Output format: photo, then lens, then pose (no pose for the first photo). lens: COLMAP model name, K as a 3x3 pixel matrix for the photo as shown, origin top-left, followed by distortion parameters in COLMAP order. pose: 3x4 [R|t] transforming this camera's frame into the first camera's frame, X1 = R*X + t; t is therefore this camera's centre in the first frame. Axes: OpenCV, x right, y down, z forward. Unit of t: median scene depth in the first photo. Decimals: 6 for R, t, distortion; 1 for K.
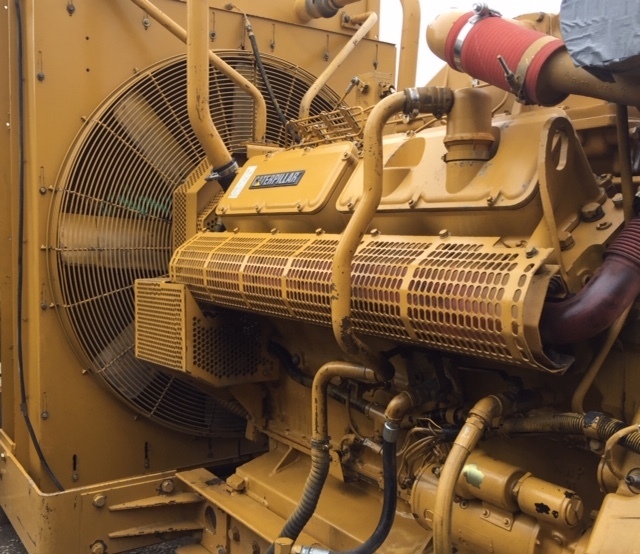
lens RADIAL K [[747.0, 0, 319.8], [0, 747.0, 298.1], [0, 0, 1]] dist [0.021727, 0.033058]
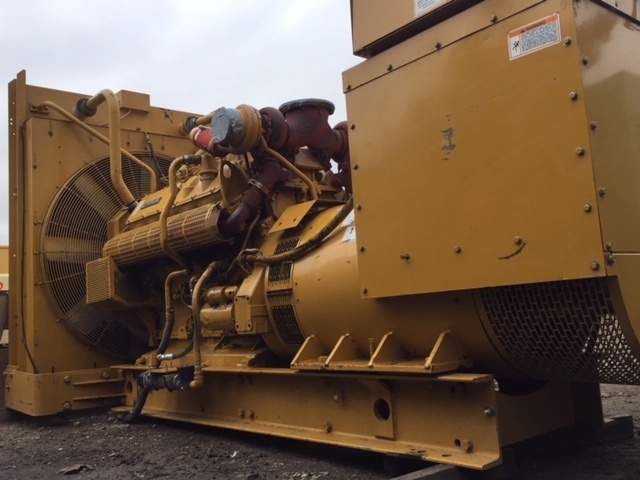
lens RADIAL K [[584.9, 0, 320.0], [0, 584.9, 240.0], [0, 0, 1]] dist [0.078423, -0.126152]
pose [[0.990557, -0.058901, 0.123805, 0.164417], [0.079794, 0.981993, -0.171237, 0.219334], [-0.111490, 0.179499, 0.977420, -0.561955]]
